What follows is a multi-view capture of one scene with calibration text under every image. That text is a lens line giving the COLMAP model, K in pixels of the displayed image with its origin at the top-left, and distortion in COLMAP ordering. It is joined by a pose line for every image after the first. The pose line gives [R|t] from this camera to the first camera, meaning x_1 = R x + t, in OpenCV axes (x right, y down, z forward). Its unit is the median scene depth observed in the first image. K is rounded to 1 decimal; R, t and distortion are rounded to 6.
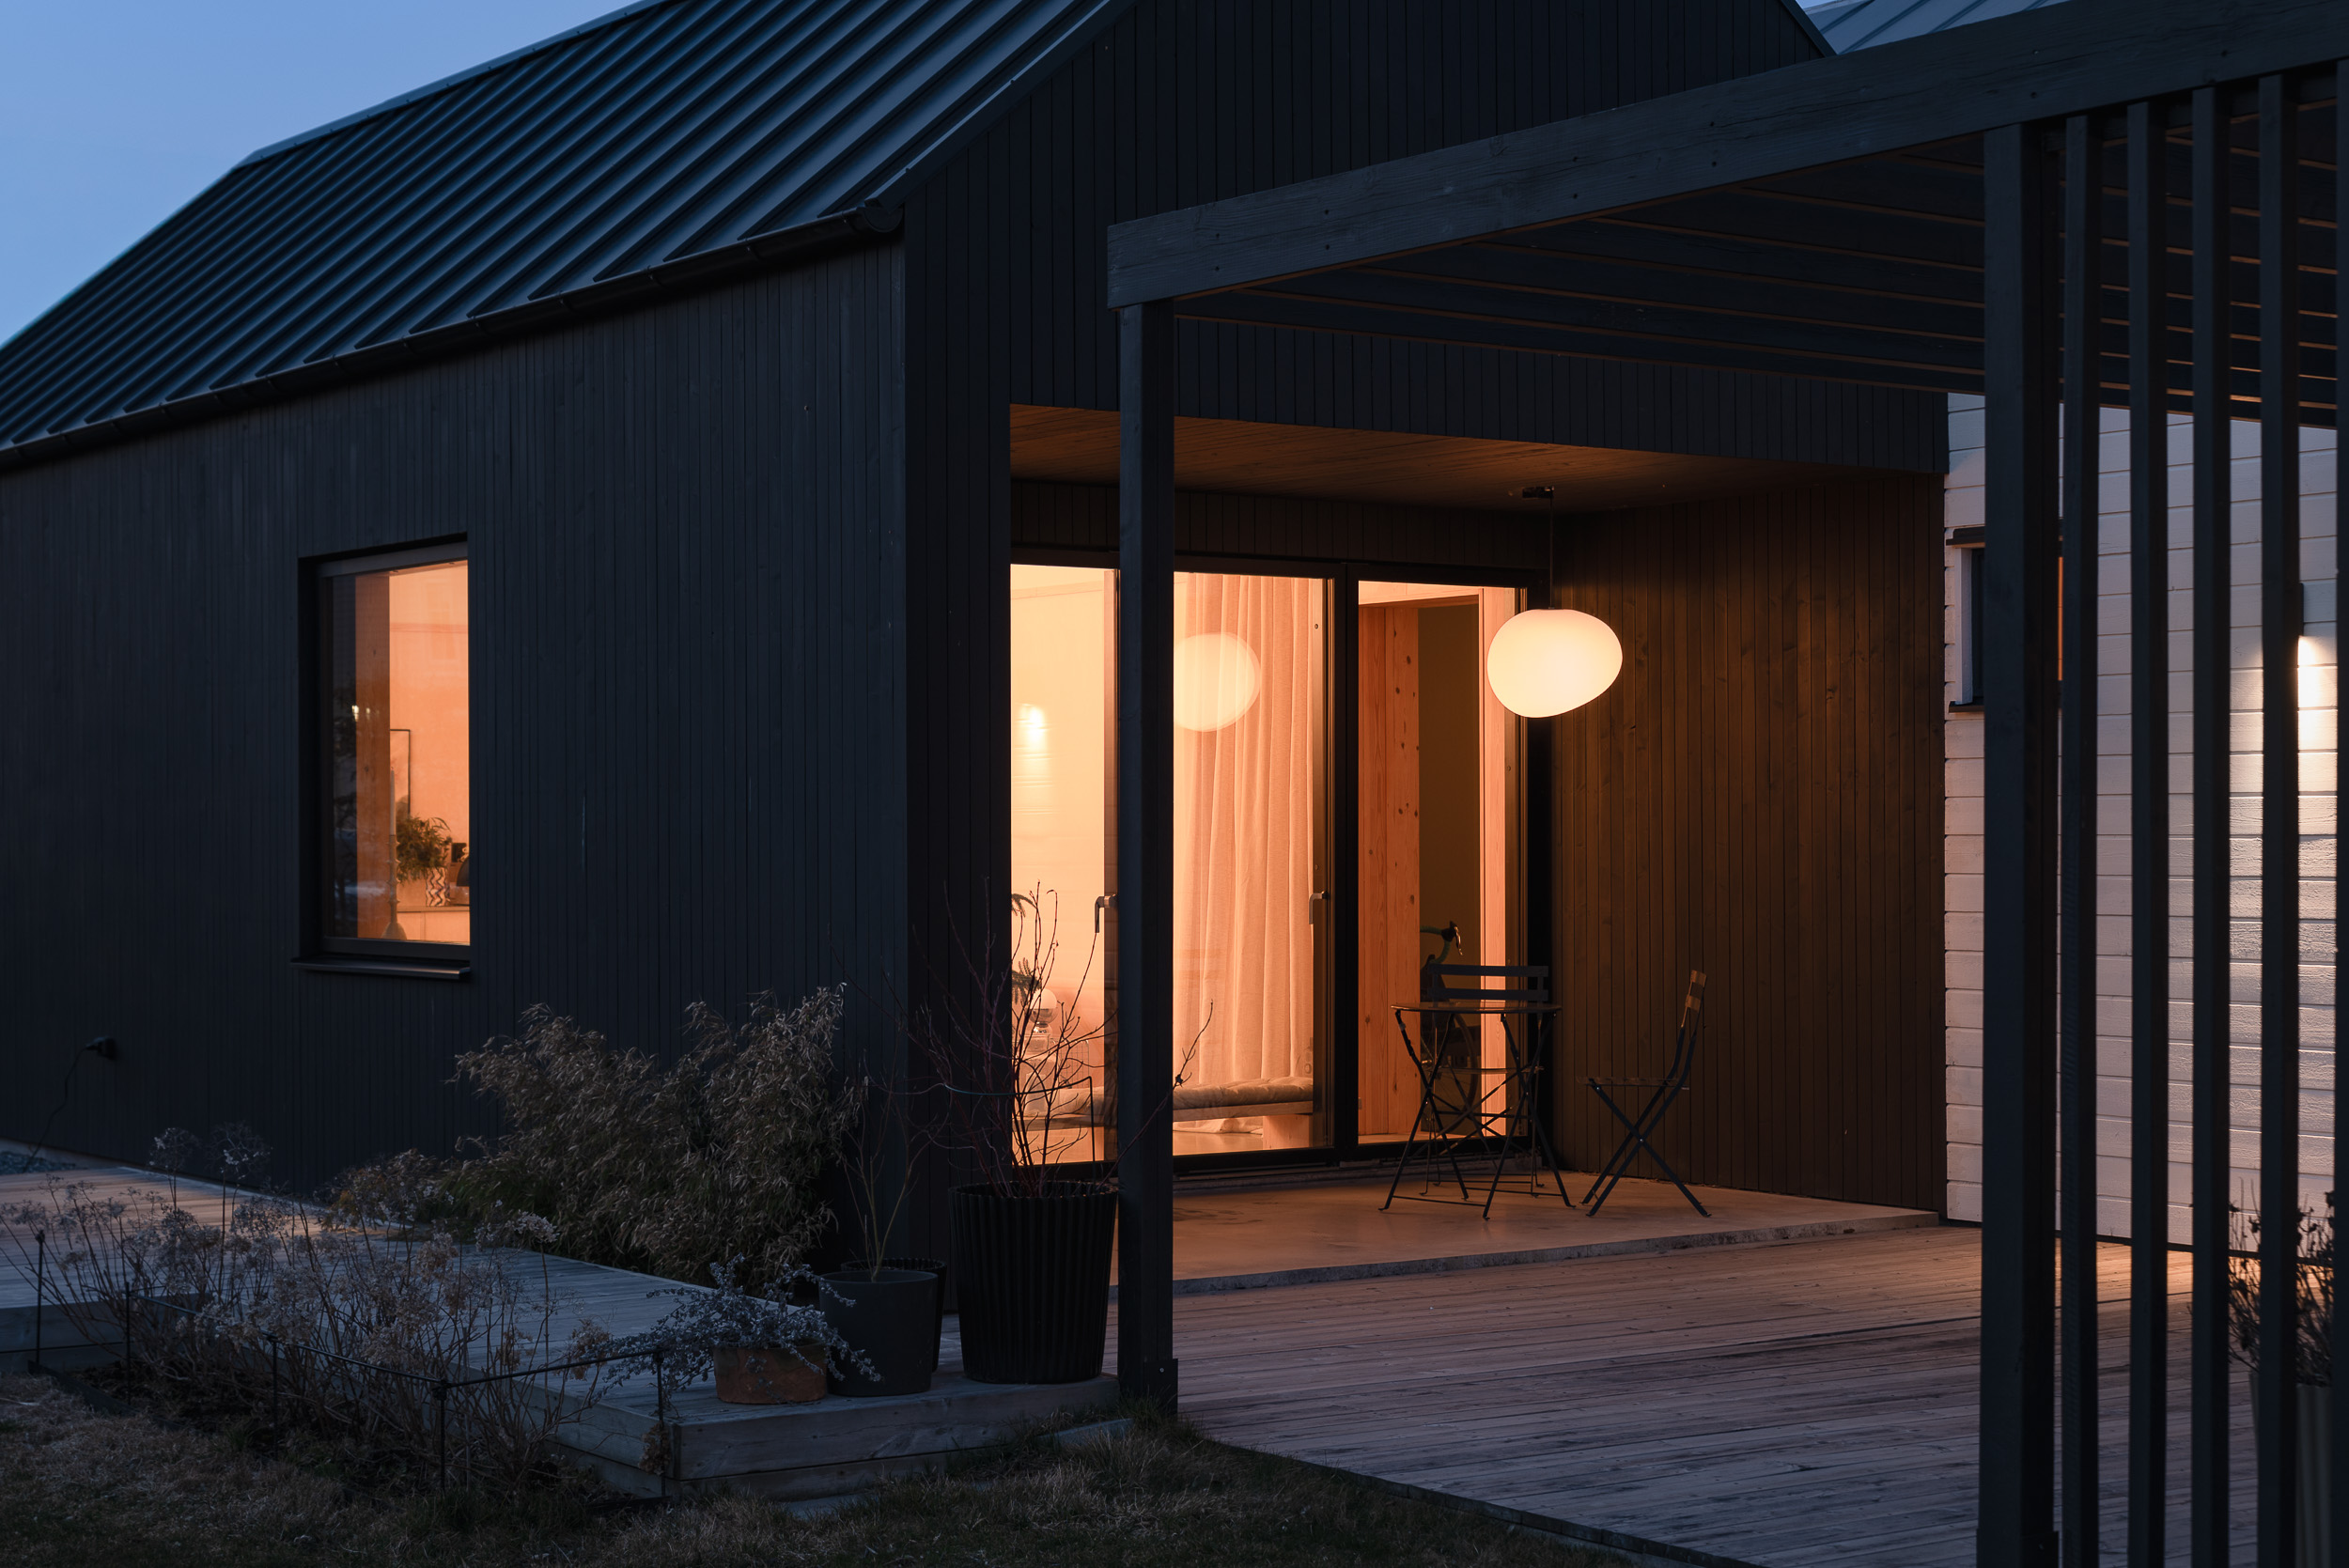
lens RADIAL K [[3679.2, 0, 1180.3], [0, 3679.2, 807.0], [0, 0, 1]] dist [0.000408, 0.000000]
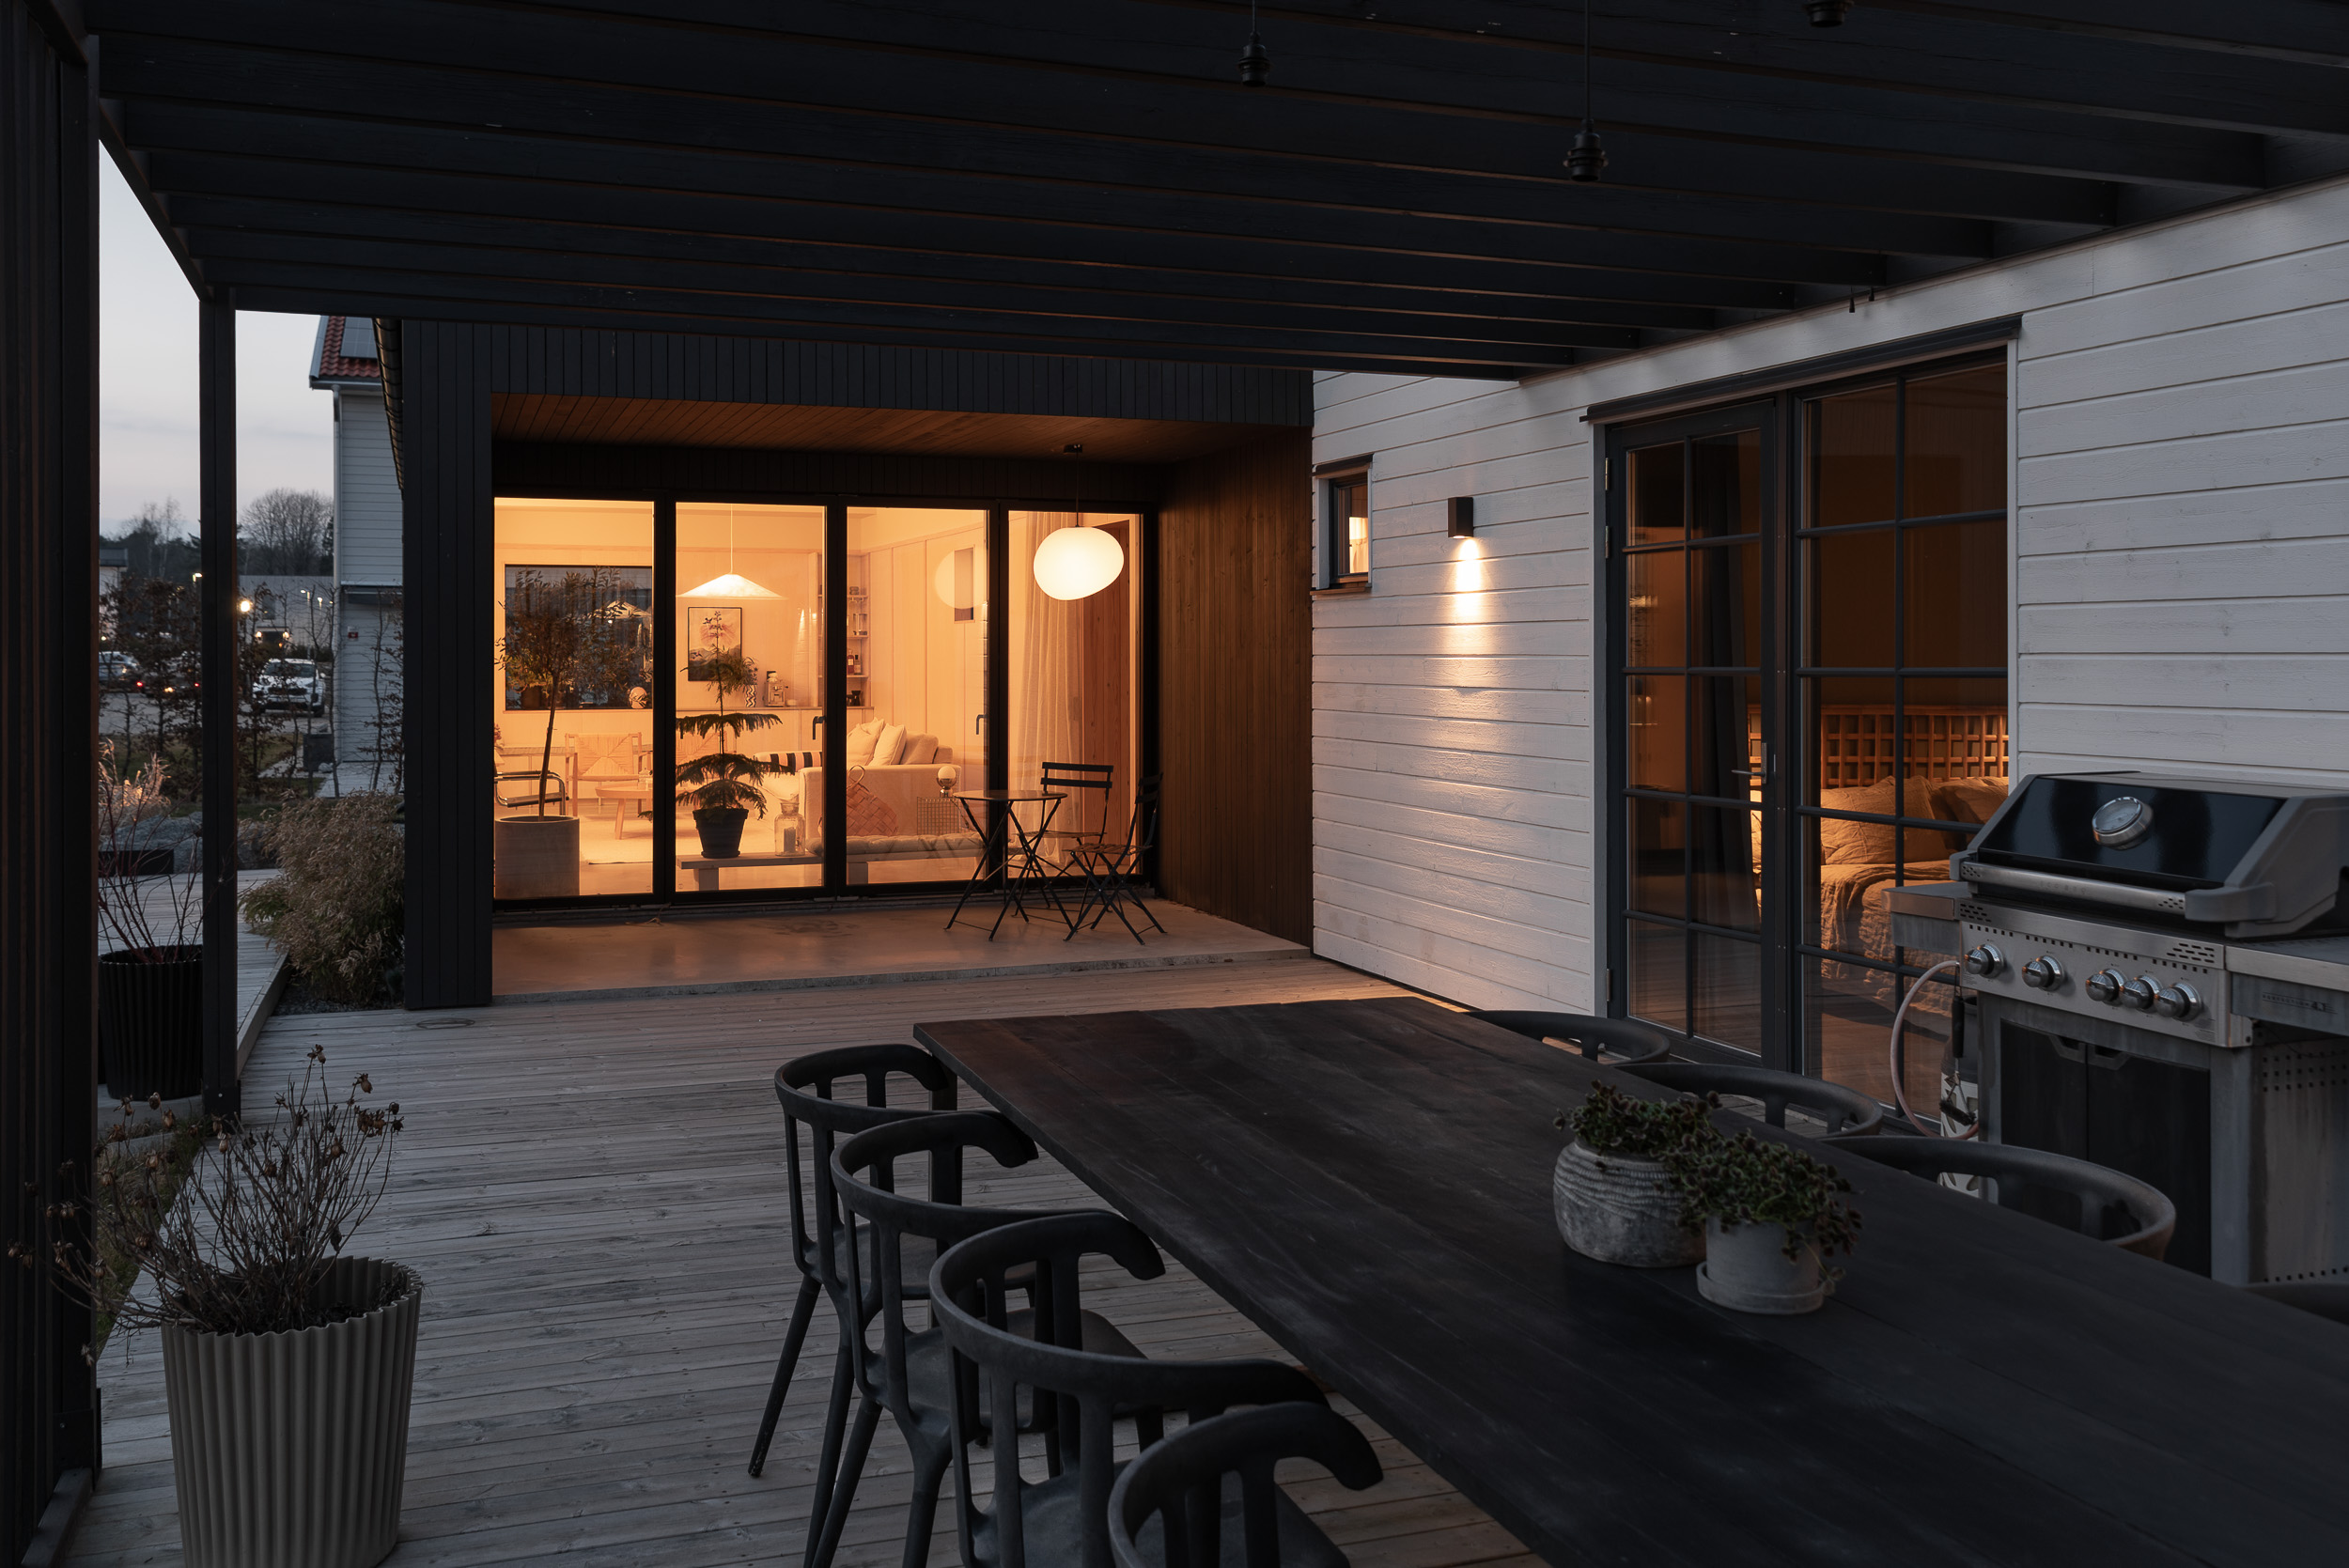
lens RADIAL K [[1823.5, 0, 1102.2], [0, 1823.5, 632.7], [0, 0, 1]] dist [0.004898, 0.003611]
pose [[0.956644, -0.001614, -0.291255, 0.376102], [0.000688, 0.999994, -0.003282, -0.010185], [0.291258, 0.002939, 0.956640, 0.344125]]
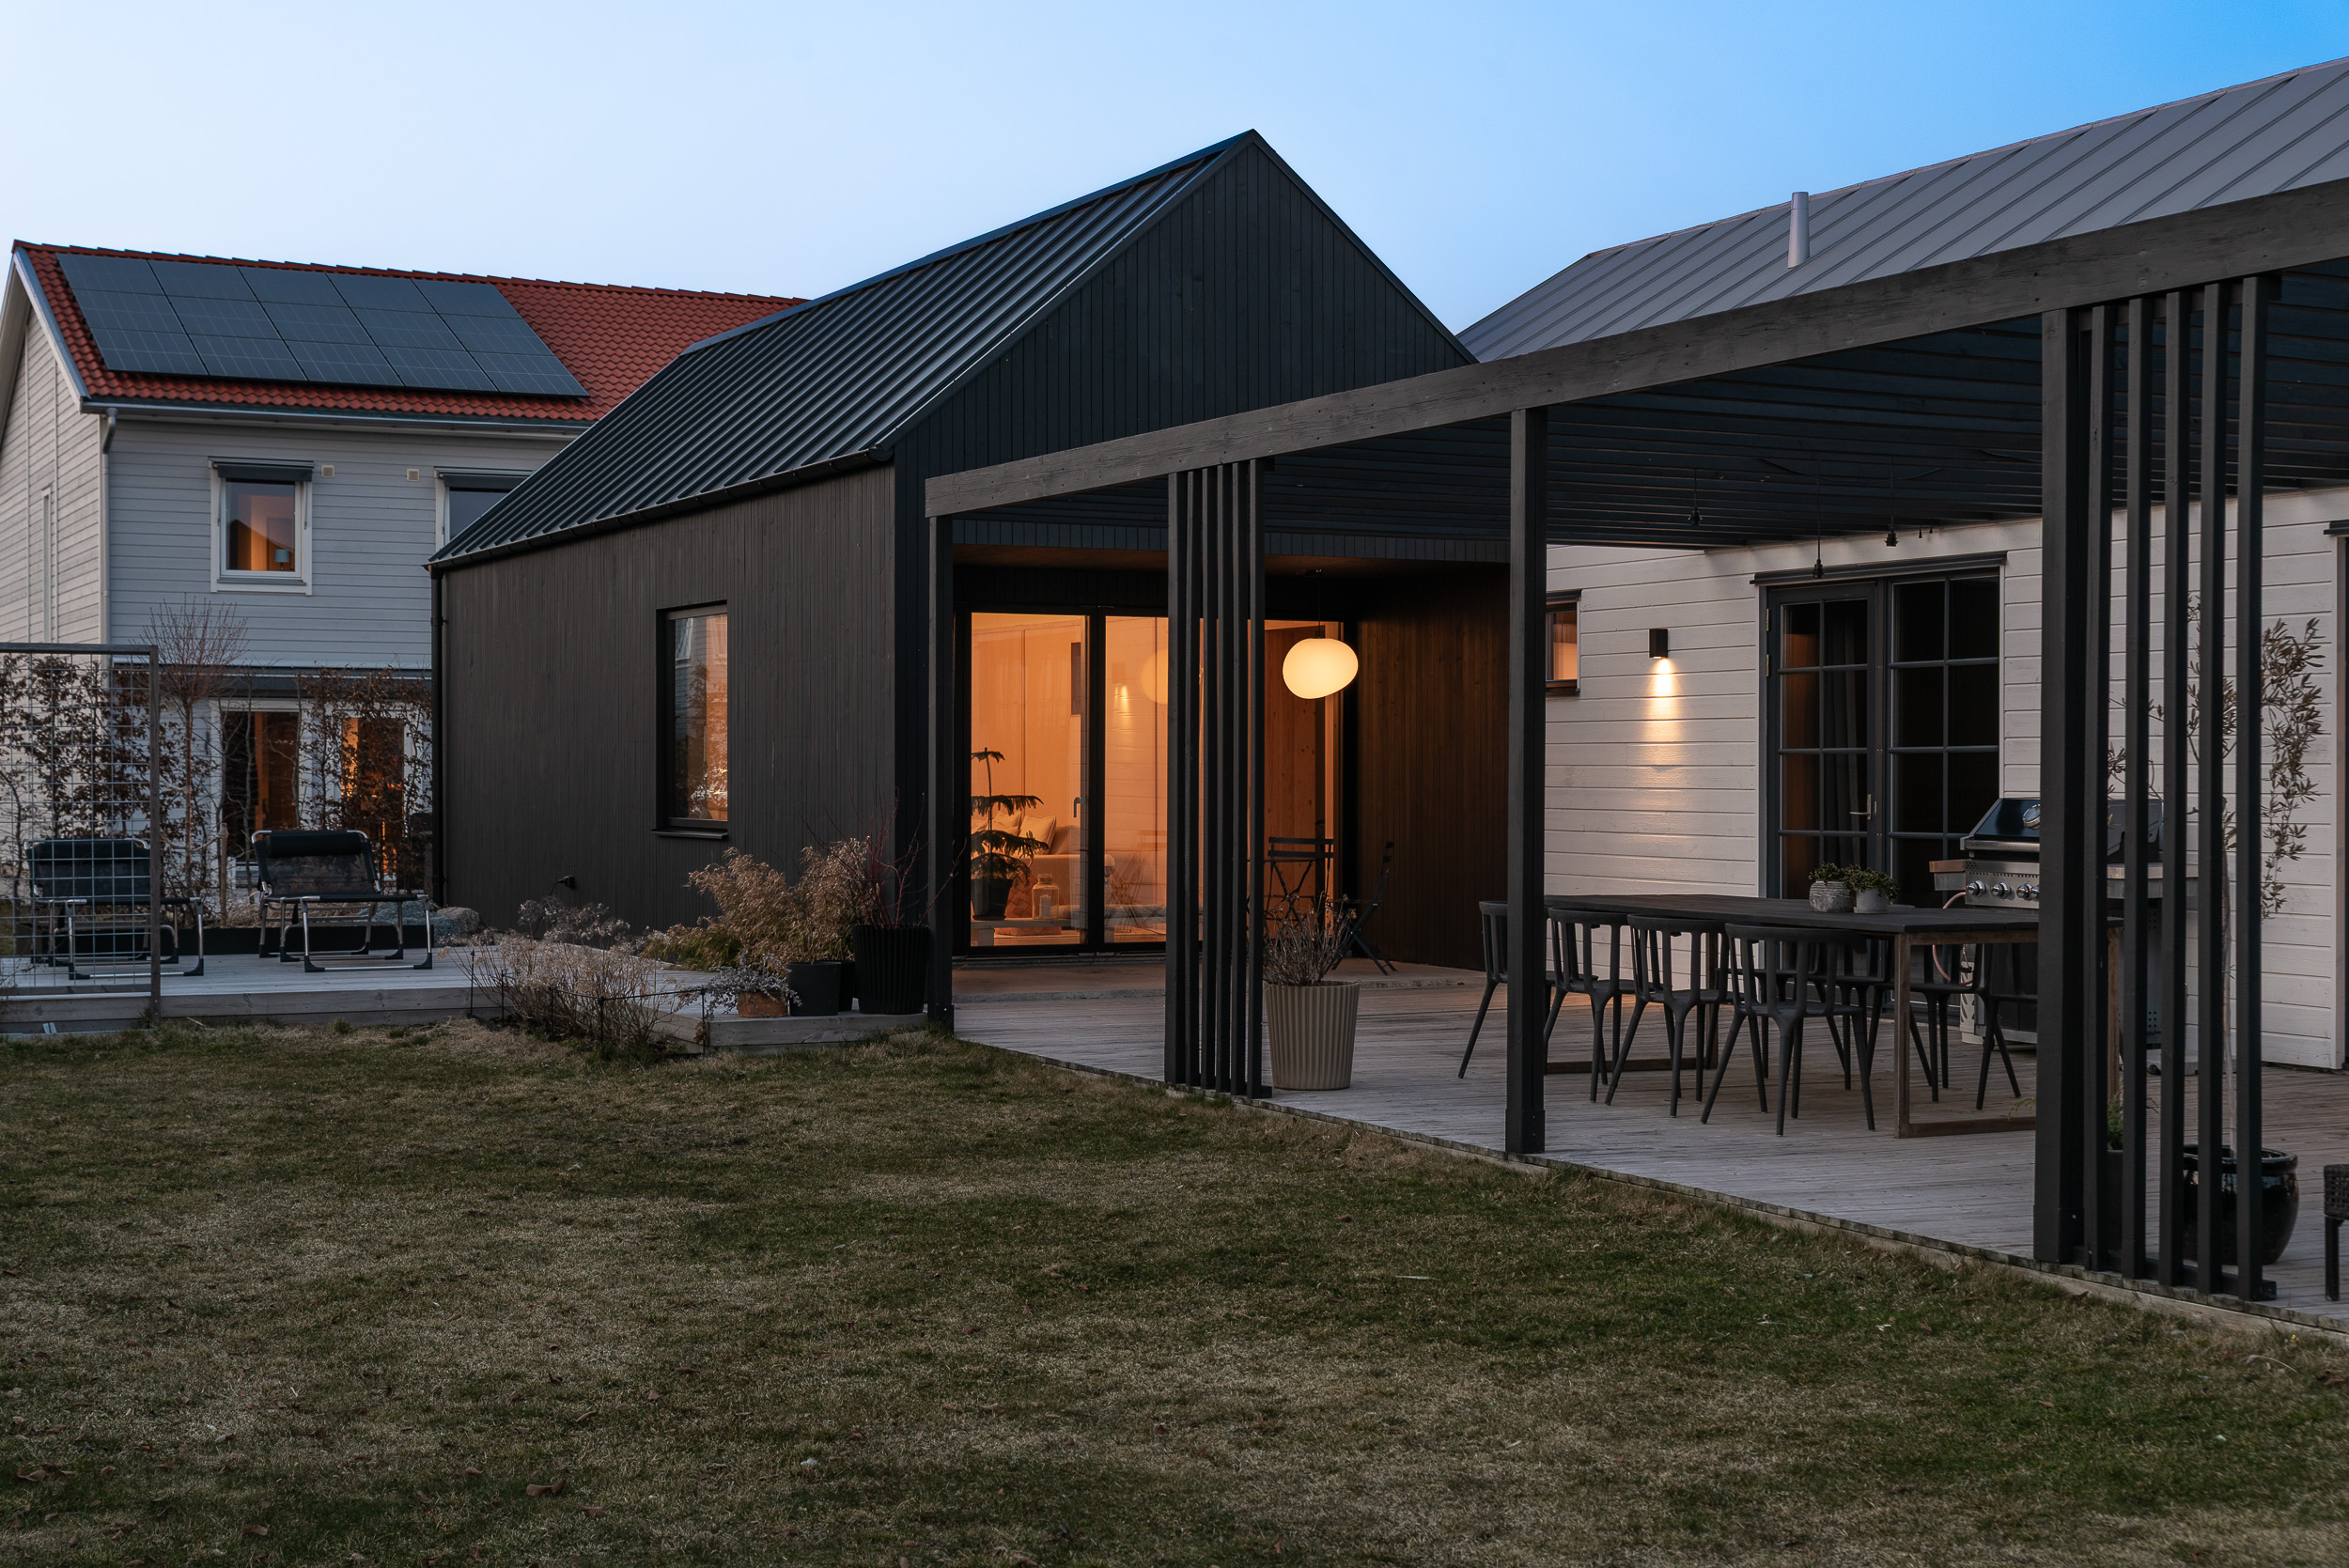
lens RADIAL K [[3161.3, 0, 1173.8], [0, 3161.3, 767.6], [0, 0, 1]] dist [0.006718, 0.000000]
pose [[0.987327, 0.003725, -0.158656, 0.318836], [-0.002504, 0.999966, 0.007893, -0.003176], [0.158680, -0.007396, 0.987302, -0.614432]]
